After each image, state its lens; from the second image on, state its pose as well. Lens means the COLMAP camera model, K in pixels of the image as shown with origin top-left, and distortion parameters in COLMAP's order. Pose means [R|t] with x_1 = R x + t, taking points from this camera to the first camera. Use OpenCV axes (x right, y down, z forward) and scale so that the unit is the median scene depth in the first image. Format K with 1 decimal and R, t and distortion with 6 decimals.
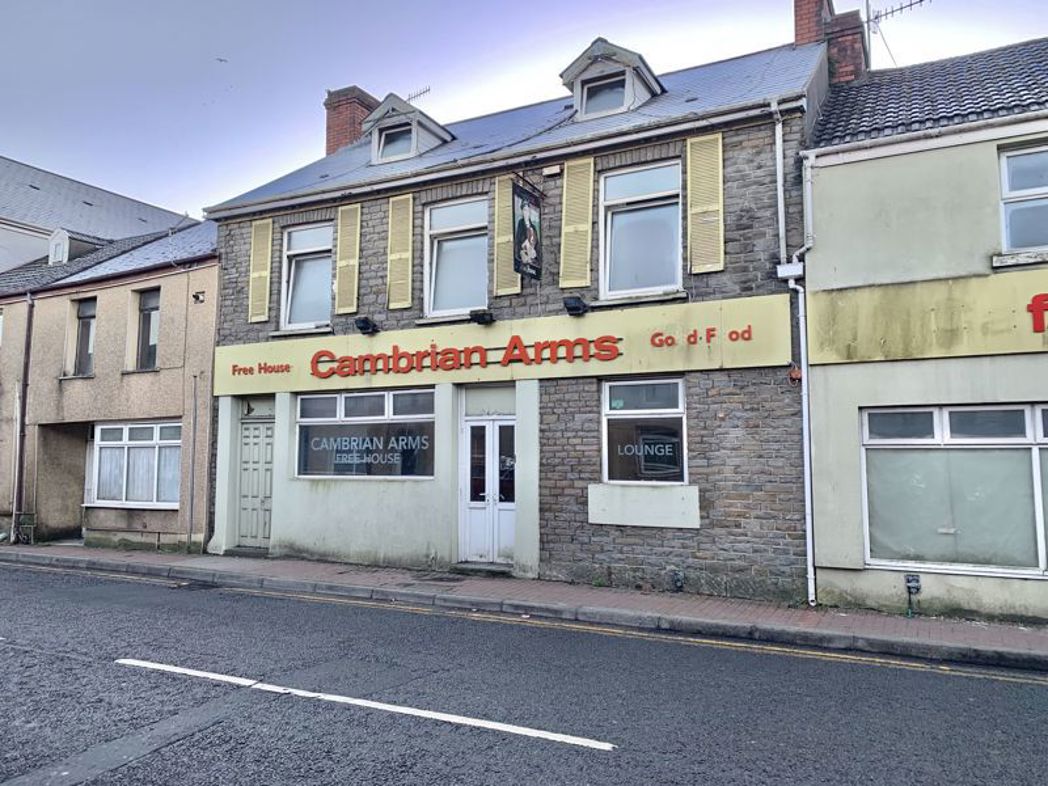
lens RADIAL K [[792.0, 0, 521.6], [0, 792.0, 381.4], [0, 0, 1]] dist [0.030139, -0.027862]
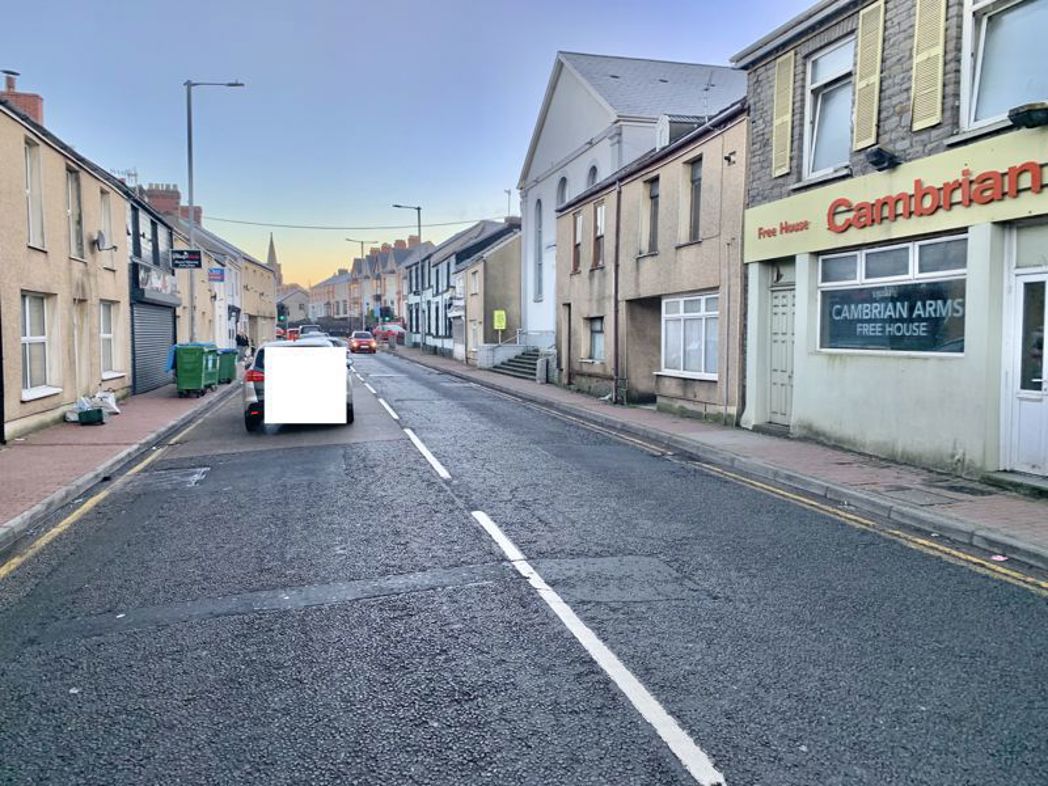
lens RADIAL K [[792.0, 0, 513.3], [0, 792.0, 382.0], [0, 0, 1]] dist [0.030139, -0.027862]
pose [[0.659551, 0.047843, -0.750135, 0.167588], [0.069954, 0.989734, 0.124632, 0.024140], [0.748397, -0.134676, 0.649434, 0.192983]]
